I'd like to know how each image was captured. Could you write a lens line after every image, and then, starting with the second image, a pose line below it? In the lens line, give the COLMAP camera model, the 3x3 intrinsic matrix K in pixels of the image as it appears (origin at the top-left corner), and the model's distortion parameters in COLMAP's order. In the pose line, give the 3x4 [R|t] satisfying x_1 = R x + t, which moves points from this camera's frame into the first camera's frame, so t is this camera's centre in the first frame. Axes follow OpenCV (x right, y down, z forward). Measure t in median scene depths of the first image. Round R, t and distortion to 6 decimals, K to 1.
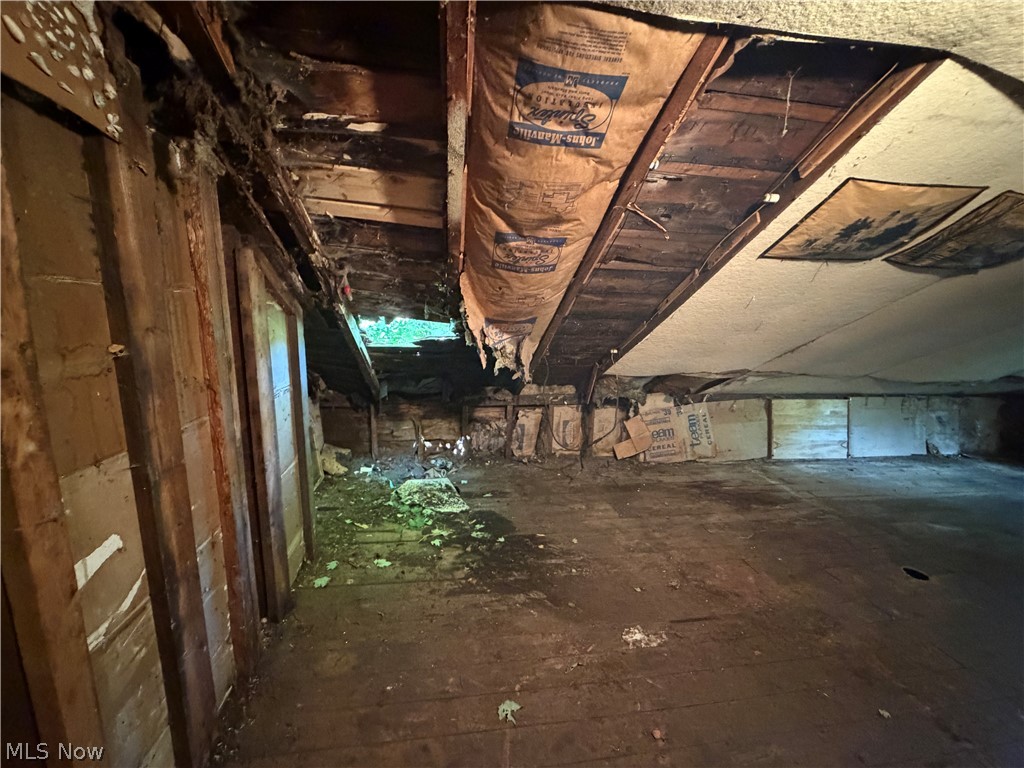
lens RADIAL K [[409.0, 0, 513.3], [0, 409.0, 383.2], [0, 0, 1]] dist [-0.001272, -0.000170]
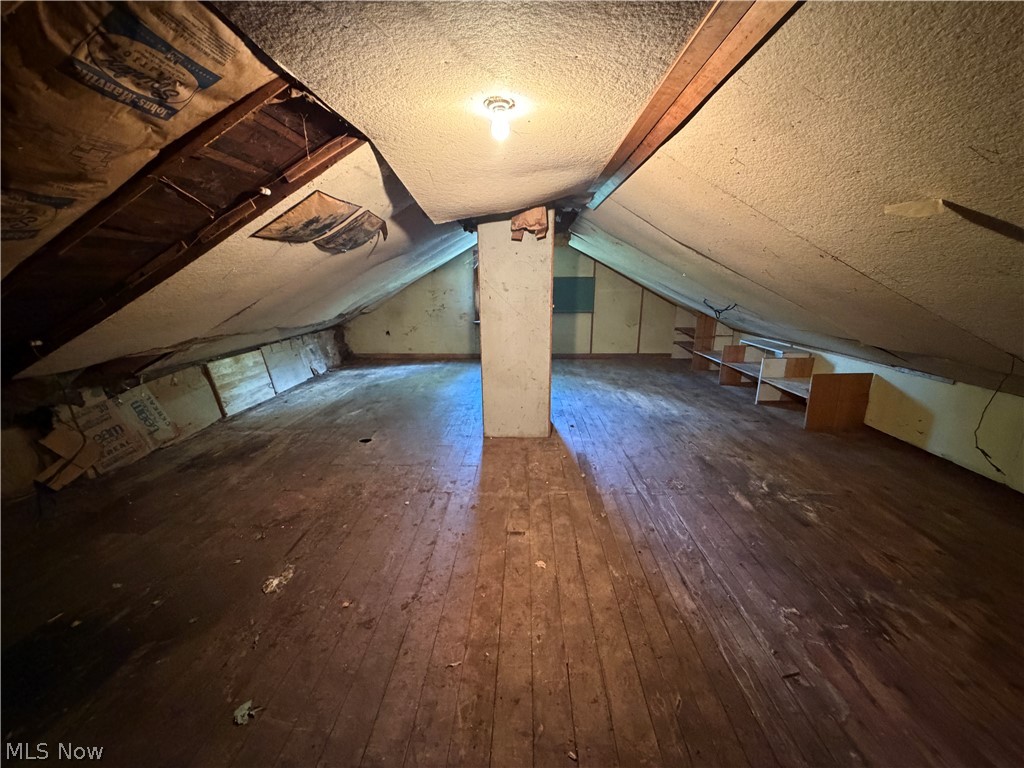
lens RADIAL K [[409.0, 0, 511.6], [0, 409.0, 383.3], [0, 0, 1]] dist [-0.001272, -0.000170]
pose [[0.180215, -0.276685, 0.943911, -0.566401], [0.185533, 0.951959, 0.243622, -0.057312], [-0.965971, 0.131222, 0.222892, 0.068844]]
